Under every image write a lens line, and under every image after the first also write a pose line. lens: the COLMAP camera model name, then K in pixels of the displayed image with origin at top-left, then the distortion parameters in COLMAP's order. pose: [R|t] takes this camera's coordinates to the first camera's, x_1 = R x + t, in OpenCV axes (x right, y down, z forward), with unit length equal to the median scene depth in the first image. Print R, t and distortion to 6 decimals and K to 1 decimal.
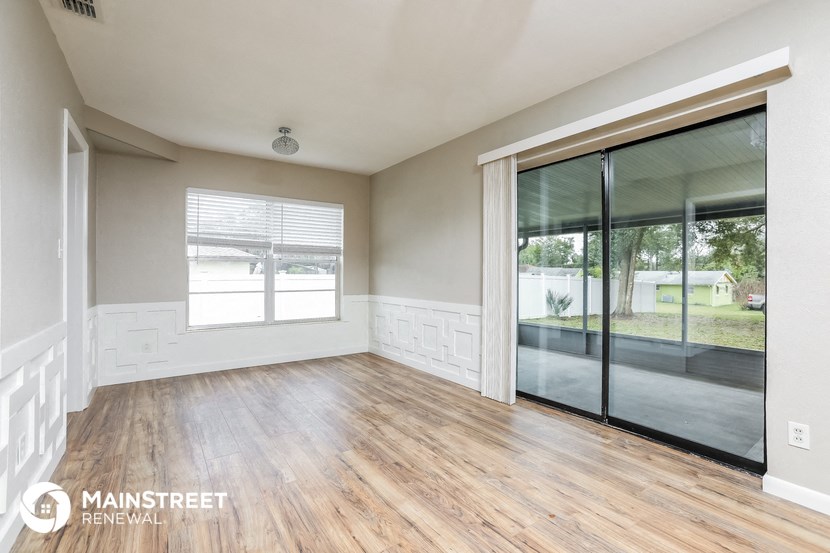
lens RADIAL K [[375.8, 0, 403.3], [0, 375.8, 275.8], [0, 0, 1]] dist [-0.000215, 0.000185]
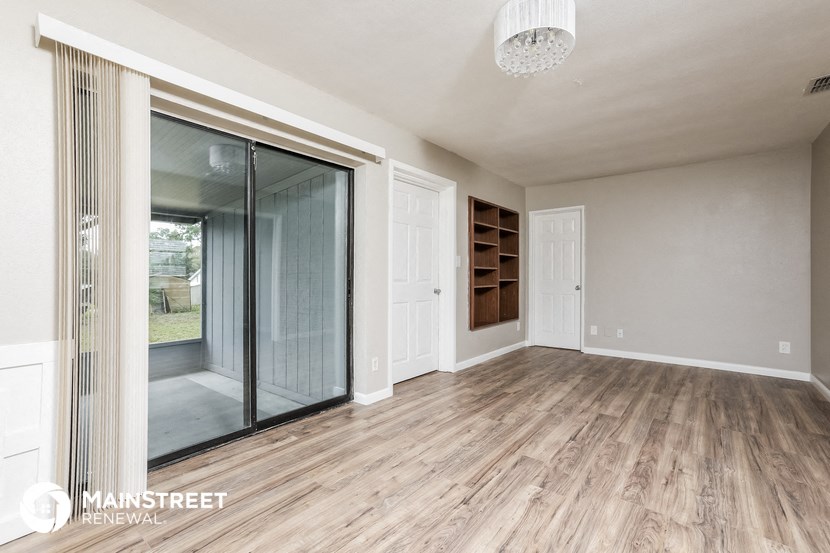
lens RADIAL K [[375.8, 0, 403.3], [0, 375.8, 275.8], [0, 0, 1]] dist [-0.000215, 0.000185]
pose [[-0.288070, 0.002038, 0.957607, -0.592497], [-0.001848, 0.999995, -0.002684, -0.002179], [-0.957608, -0.002542, -0.288065, 1.125834]]
